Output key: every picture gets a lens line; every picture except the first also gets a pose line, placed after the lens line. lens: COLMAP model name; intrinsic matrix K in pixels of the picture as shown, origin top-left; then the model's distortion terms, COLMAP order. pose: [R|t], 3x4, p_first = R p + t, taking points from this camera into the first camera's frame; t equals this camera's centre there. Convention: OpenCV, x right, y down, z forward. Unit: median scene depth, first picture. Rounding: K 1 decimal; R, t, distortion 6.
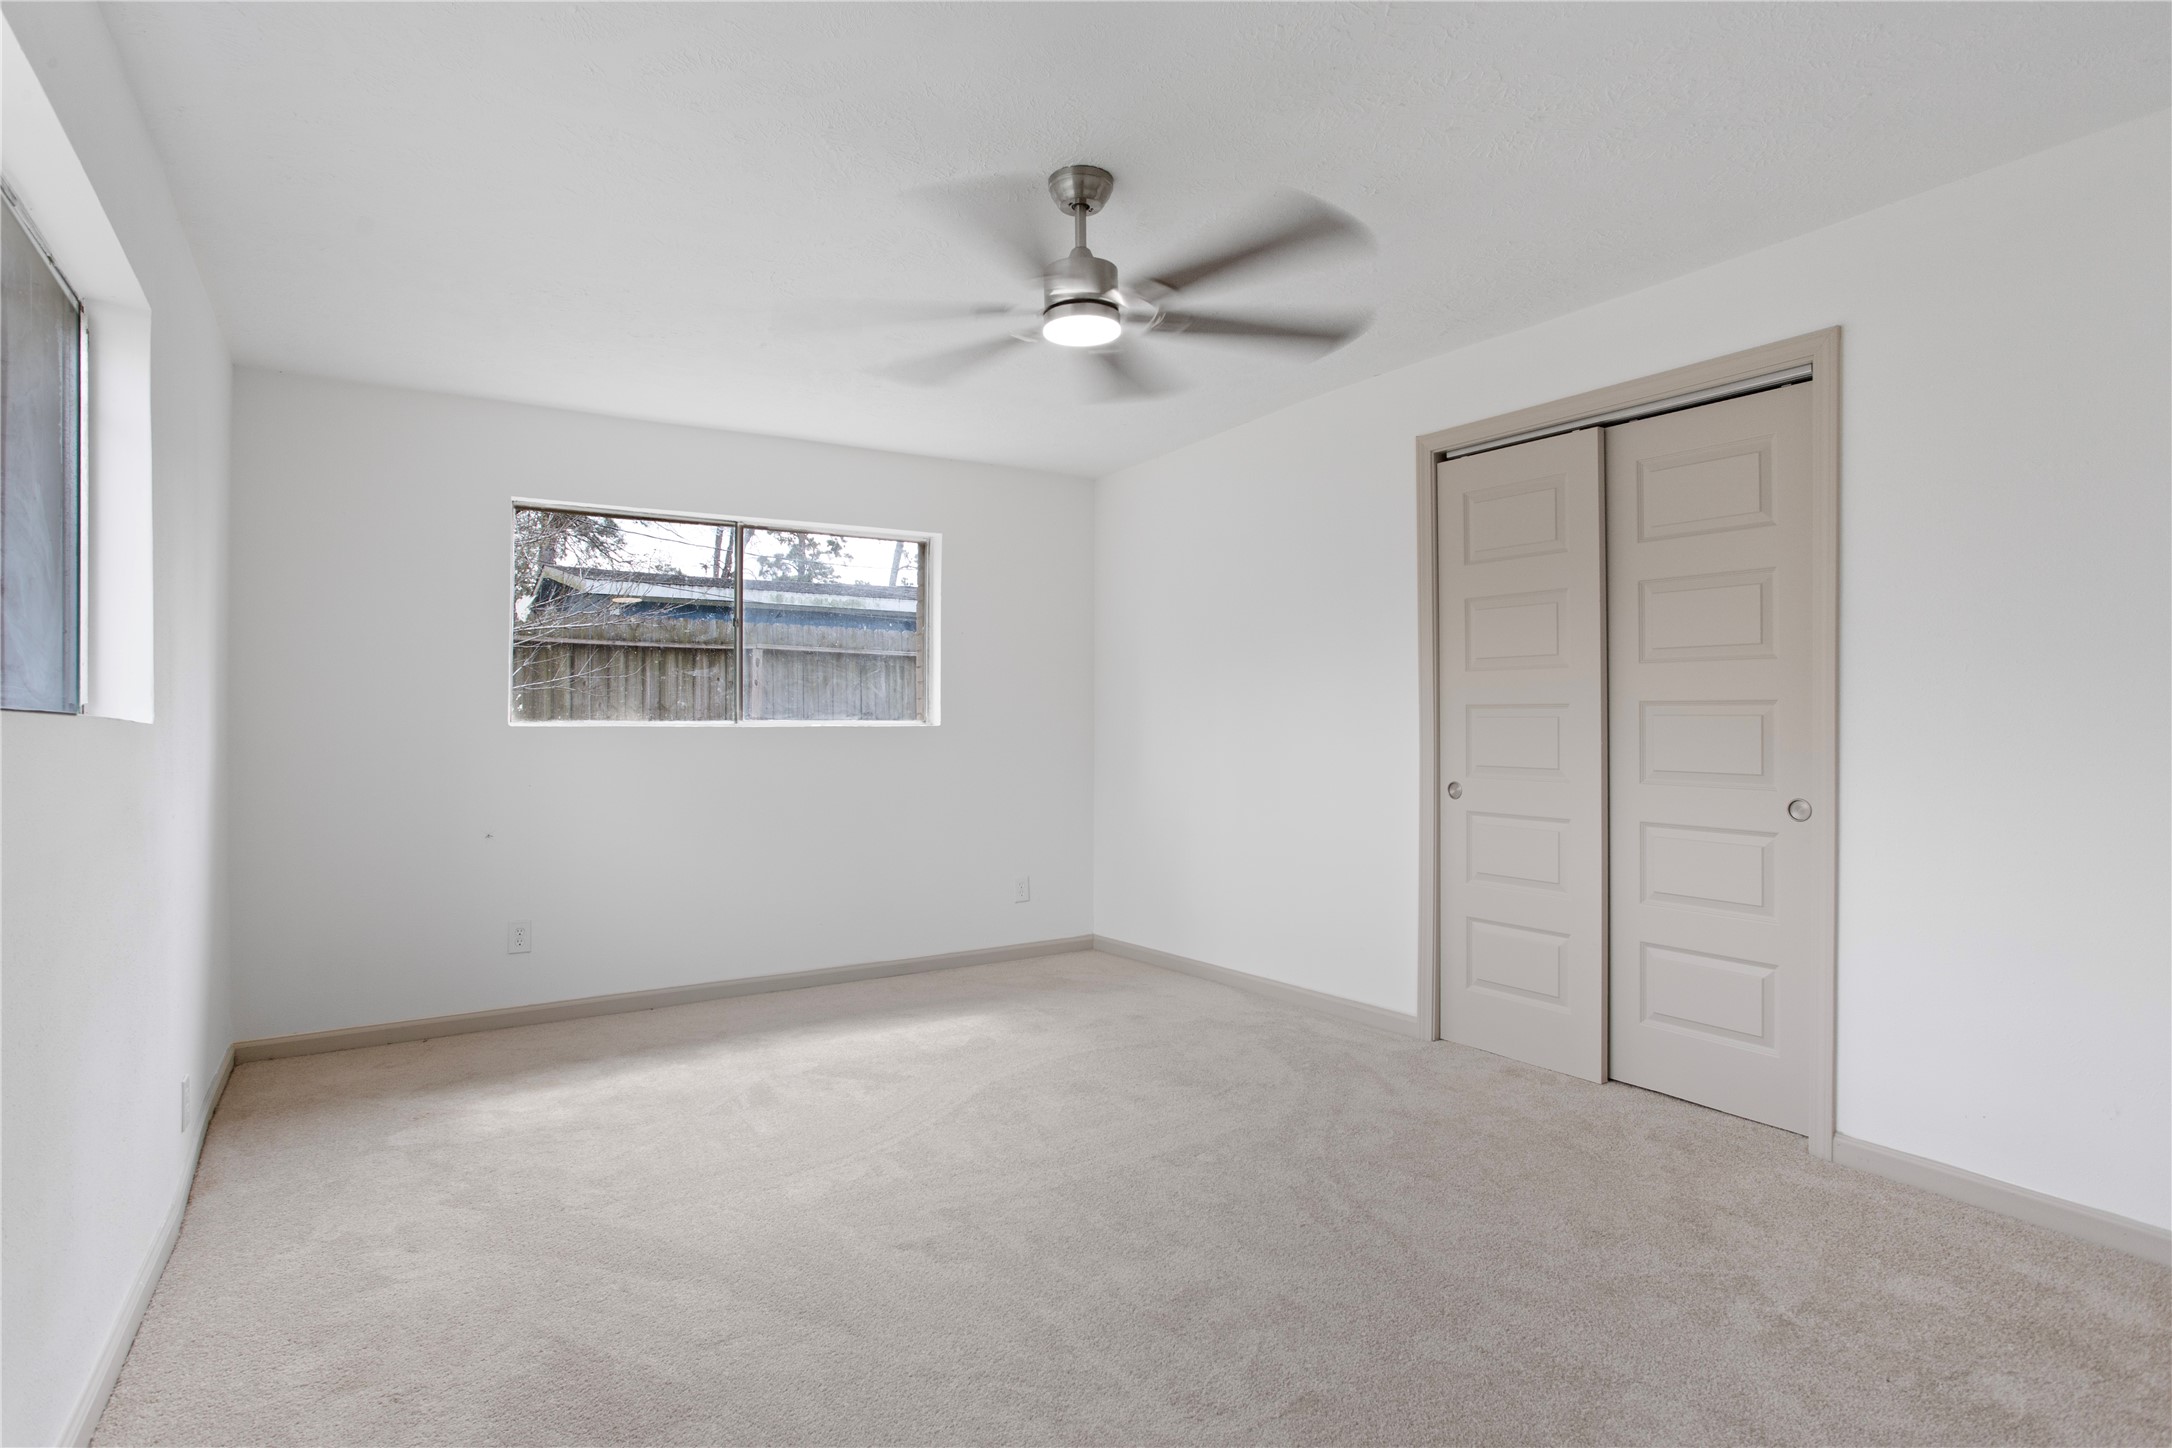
lens RADIAL K [[1105.8, 0, 1086.0], [0, 1105.8, 724.0], [0, 0, 1]] dist [-0.027823, 0.031406]
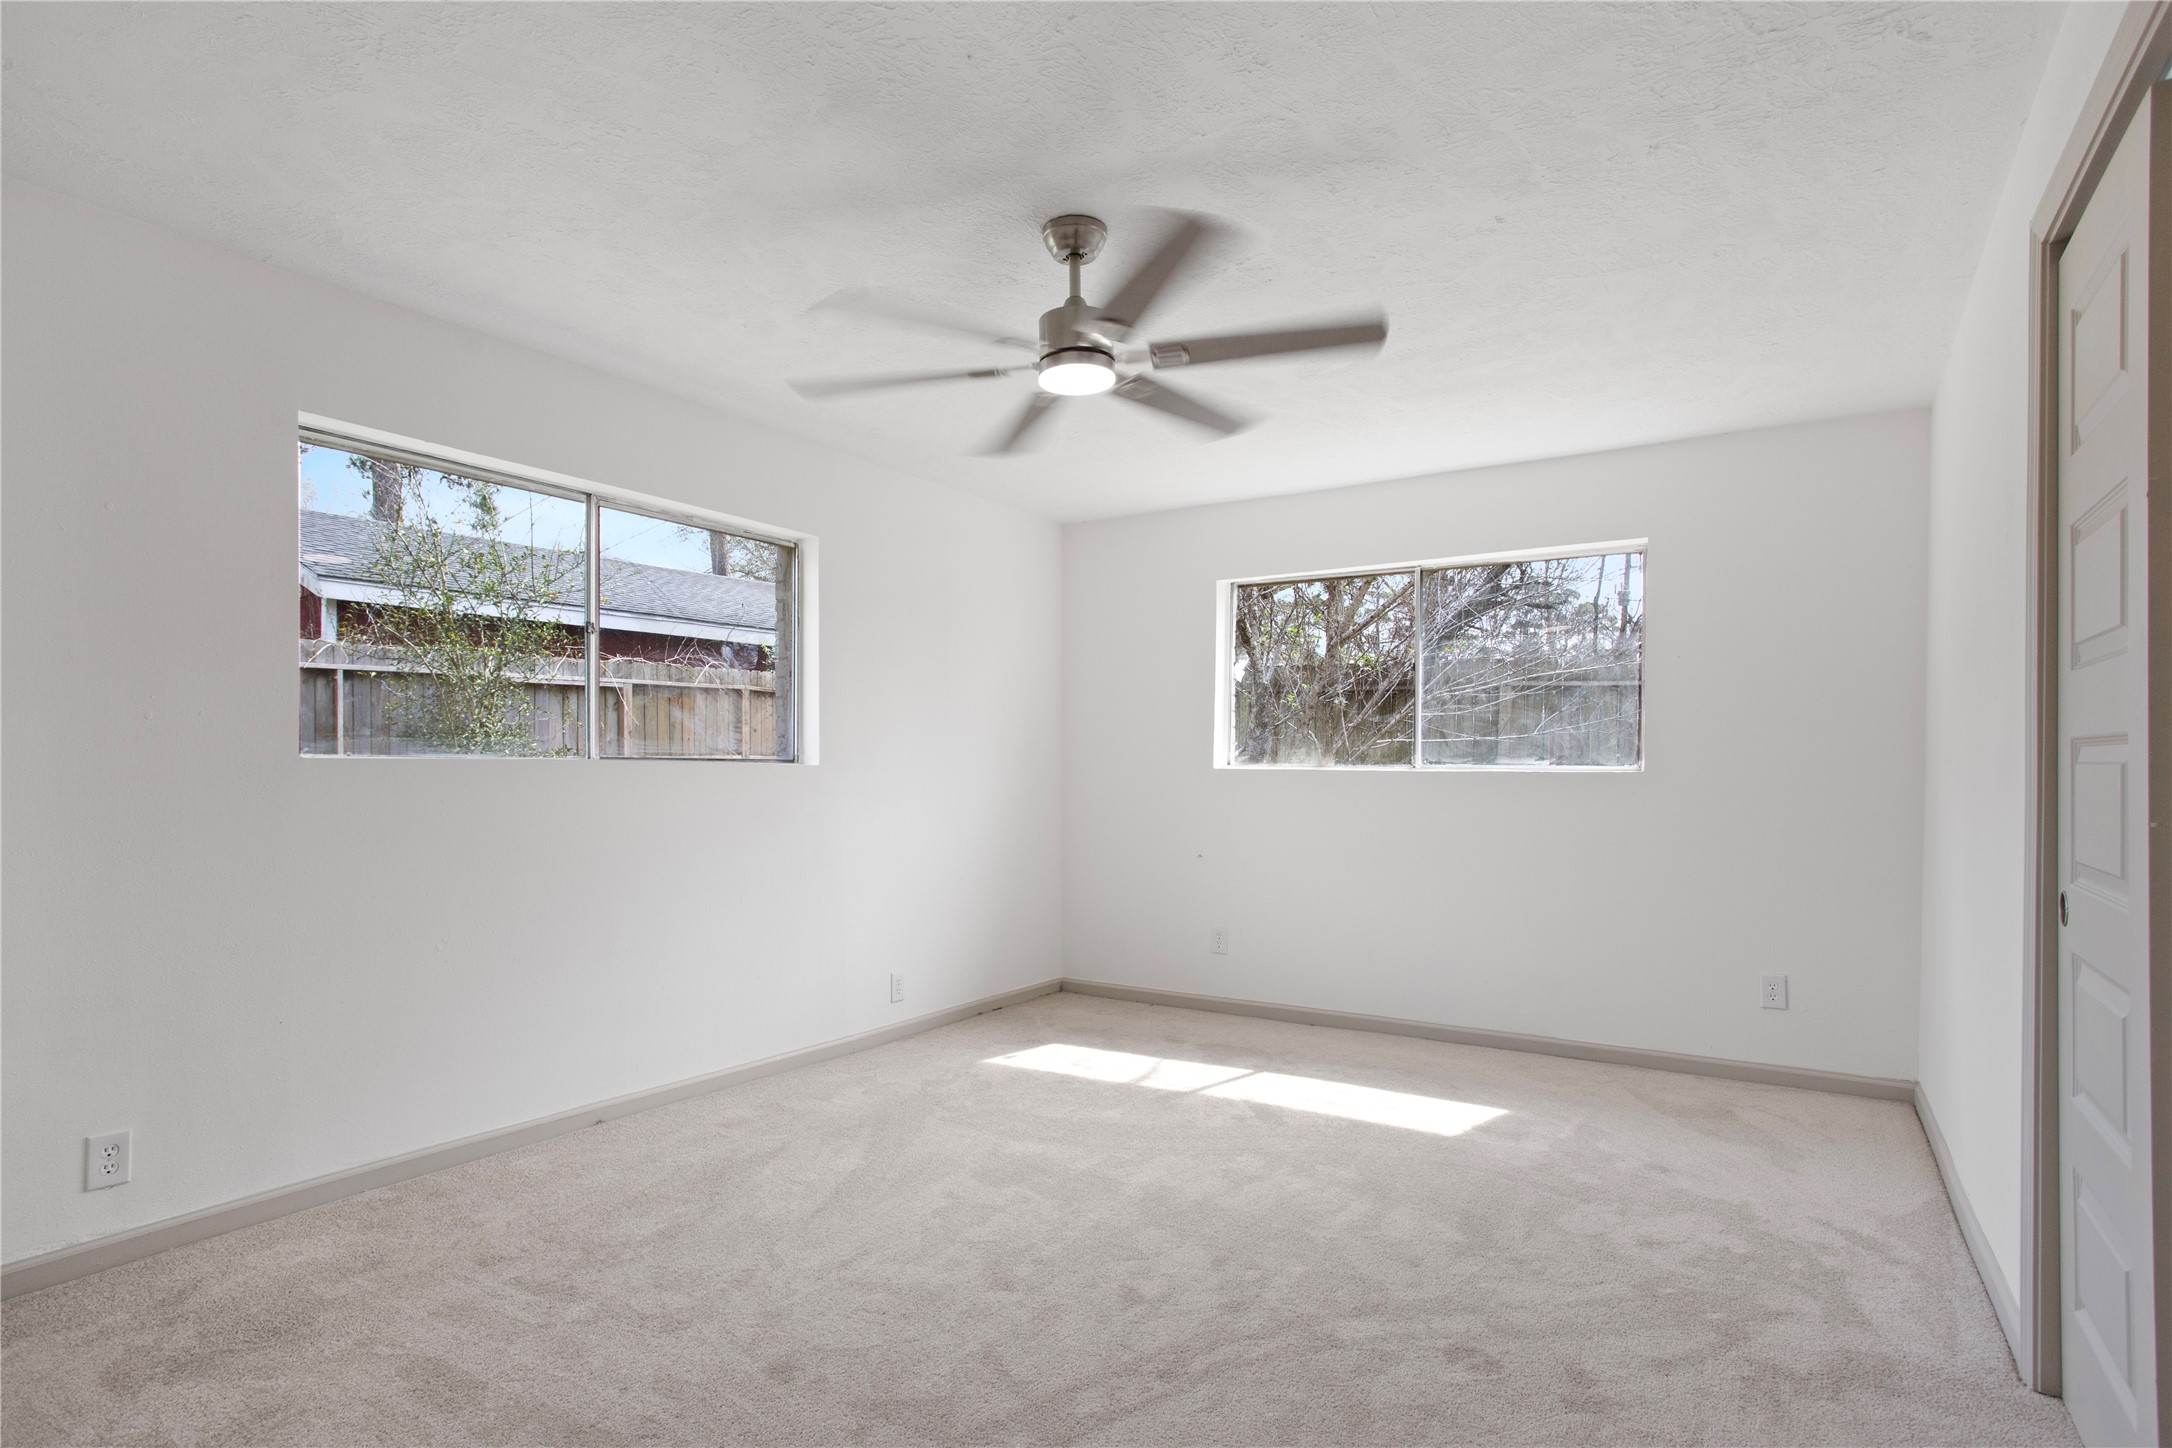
lens RADIAL K [[1112.6, 0, 1086.5], [0, 1112.6, 773.1], [0, 0, 1]] dist [-0.000256, 0.020295]
pose [[0.412664, 0.005627, -0.910866, 0.588234], [-0.003919, 0.999983, 0.004402, 0.001507], [0.910875, 0.001753, 0.412679, 0.365850]]
